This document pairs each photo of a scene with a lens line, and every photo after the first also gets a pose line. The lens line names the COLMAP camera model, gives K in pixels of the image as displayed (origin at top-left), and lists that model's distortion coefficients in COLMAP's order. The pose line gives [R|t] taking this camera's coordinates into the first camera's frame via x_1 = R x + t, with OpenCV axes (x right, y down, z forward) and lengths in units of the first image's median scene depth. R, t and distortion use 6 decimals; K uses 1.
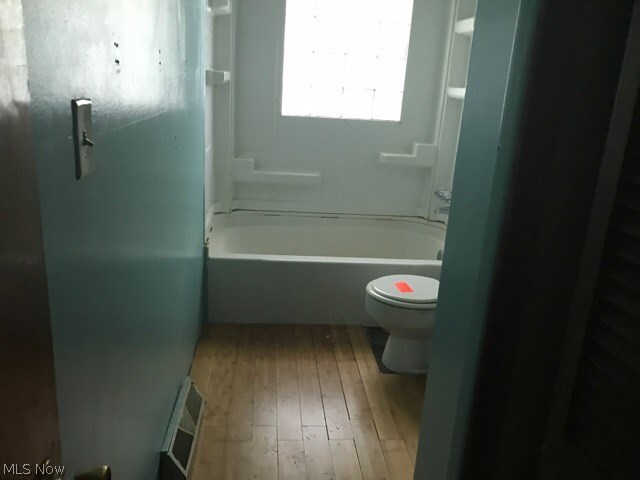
lens RADIAL K [[531.6, 0, 319.6], [0, 531.6, 235.7], [0, 0, 1]] dist [0.076761, -0.065457]
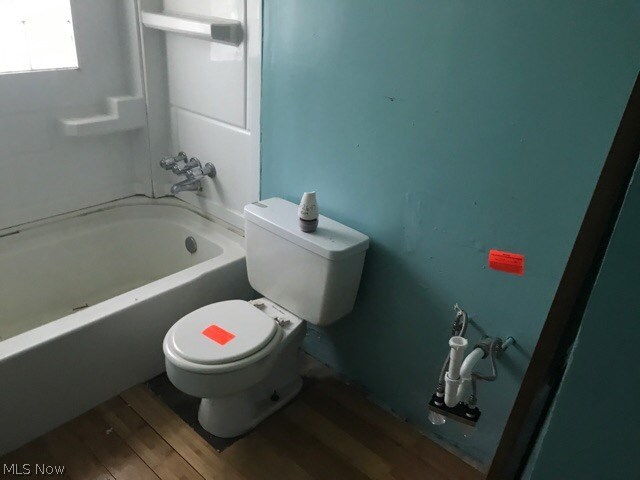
lens RADIAL K [[531.6, 0, 319.6], [0, 531.6, 235.7], [0, 0, 1]] dist [0.076761, -0.065457]
pose [[0.720069, -0.321719, 0.614815, -0.111321], [0.165855, 0.940140, 0.297706, -0.169148], [-0.673790, -0.112399, 0.730325, 0.293648]]
